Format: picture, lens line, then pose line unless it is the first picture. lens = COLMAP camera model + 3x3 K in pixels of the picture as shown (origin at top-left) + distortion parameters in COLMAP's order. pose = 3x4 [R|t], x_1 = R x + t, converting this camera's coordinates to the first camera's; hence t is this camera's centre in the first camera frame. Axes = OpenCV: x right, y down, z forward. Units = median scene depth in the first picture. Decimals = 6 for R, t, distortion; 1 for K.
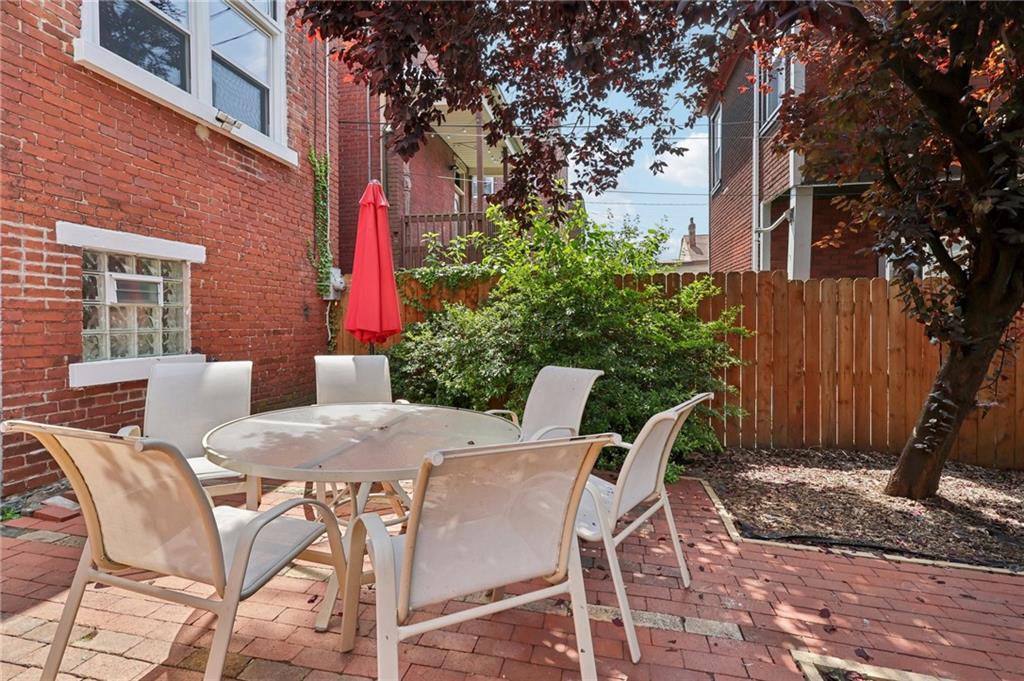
lens RADIAL K [[494.8, 0, 510.4], [0, 494.8, 323.5], [0, 0, 1]] dist [0.001080, 0.000370]
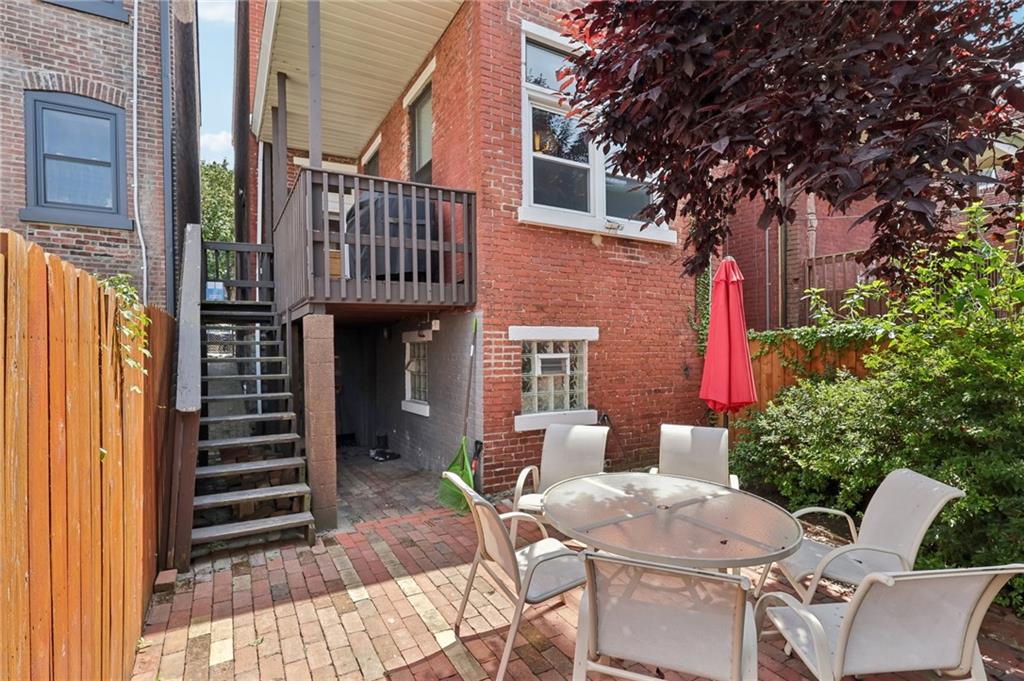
lens RADIAL K [[507.2, 0, 512.0], [0, 507.2, 340.5], [0, 0, 1]] dist [0.000892, -0.000218]
pose [[0.659512, -0.013476, -0.751573, 0.275878], [0.002768, 0.999876, -0.015499, -0.114576], [0.751689, 0.008141, 0.659467, -0.064872]]
